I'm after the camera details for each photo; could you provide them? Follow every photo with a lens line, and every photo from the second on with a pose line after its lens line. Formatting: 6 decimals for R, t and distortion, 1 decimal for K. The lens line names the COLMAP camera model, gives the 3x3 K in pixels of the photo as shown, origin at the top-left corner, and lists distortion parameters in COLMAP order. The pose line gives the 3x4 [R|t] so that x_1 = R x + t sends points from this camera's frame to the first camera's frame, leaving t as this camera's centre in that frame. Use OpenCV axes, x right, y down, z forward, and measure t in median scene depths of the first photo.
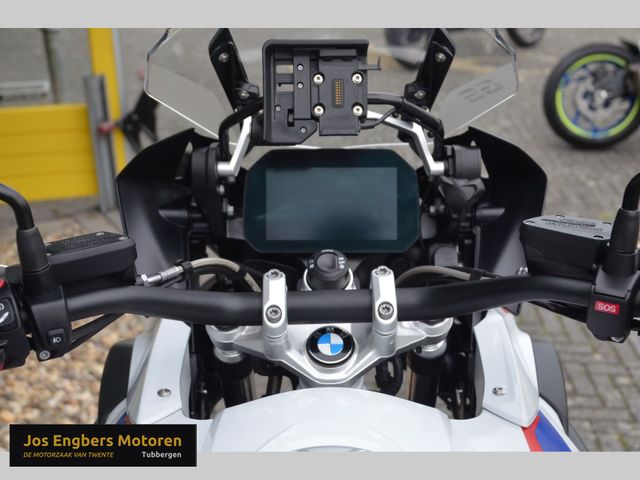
lens RADIAL K [[753.4, 0, 320.0], [0, 753.4, 240.0], [0, 0, 1]] dist [0.081152, 0.013513]
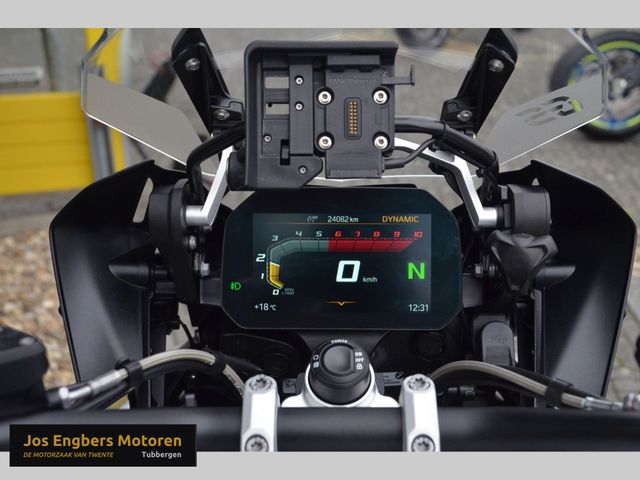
lens RADIAL K [[753.4, 0, 320.0], [0, 753.4, 240.0], [0, 0, 1]] dist [0.081152, 0.013513]
pose [[0.999946, 0.007001, -0.007717, -0.000222], [-0.006850, 0.999789, 0.019390, -0.087143], [0.007851, -0.019336, 0.999782, 0.275036]]
